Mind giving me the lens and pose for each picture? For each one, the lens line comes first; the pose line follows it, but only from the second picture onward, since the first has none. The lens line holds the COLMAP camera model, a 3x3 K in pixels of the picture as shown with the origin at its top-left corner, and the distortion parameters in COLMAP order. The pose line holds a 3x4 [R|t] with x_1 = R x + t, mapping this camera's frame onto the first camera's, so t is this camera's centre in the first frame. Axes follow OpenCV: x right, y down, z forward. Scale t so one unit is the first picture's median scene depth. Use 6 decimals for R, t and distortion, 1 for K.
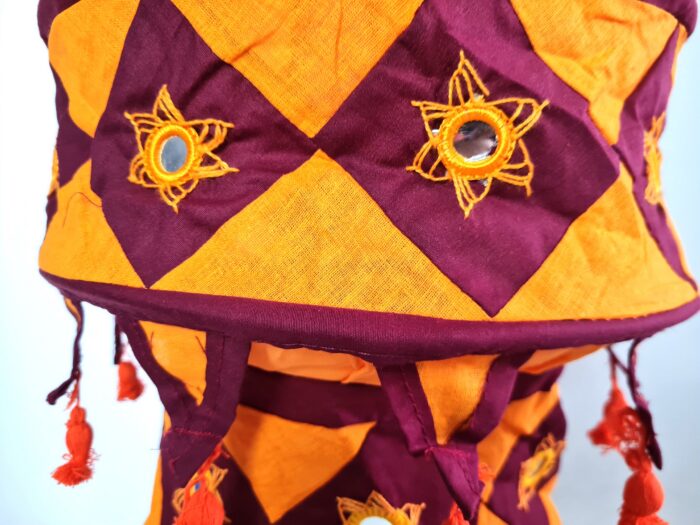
lens RADIAL K [[578.1, 0, 348.7], [0, 578.1, 247.5], [0, 0, 1]] dist [-0.025840, -0.000589]
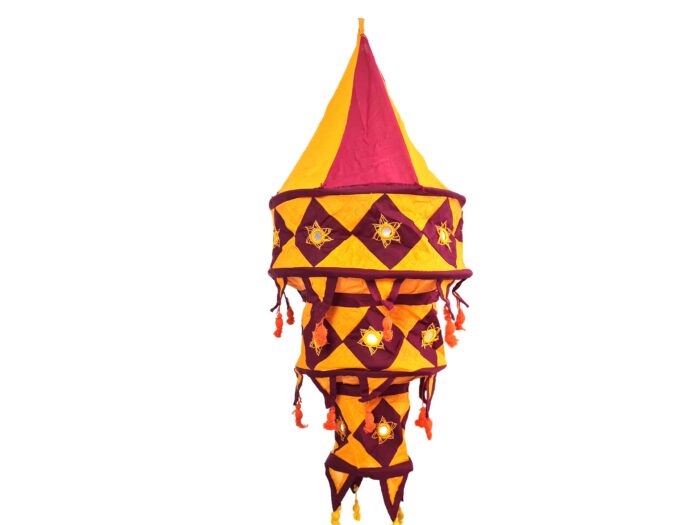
lens RADIAL K [[566.1, 0, 350.0], [0, 566.1, 262.5], [0, 0, 1]] dist [0.005437, 0.002439]
pose [[0.996116, -0.027081, -0.083787, 0.282502], [0.019637, 0.995889, -0.088423, 0.418633], [0.085838, 0.086434, 0.992553, -3.222218]]
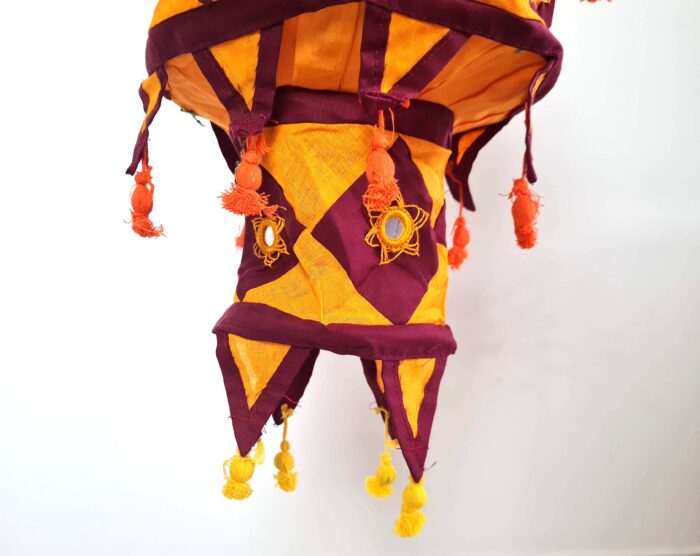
lens RADIAL K [[612.0, 0, 316.8], [0, 612.0, 278.1], [0, 0, 1]] dist [0.032121, -0.000489]
pose [[0.992720, 0.035095, 0.115222, -0.316773], [-0.031982, 0.999075, -0.028756, 1.621495], [-0.116125, 0.024862, 0.992923, -0.124184]]
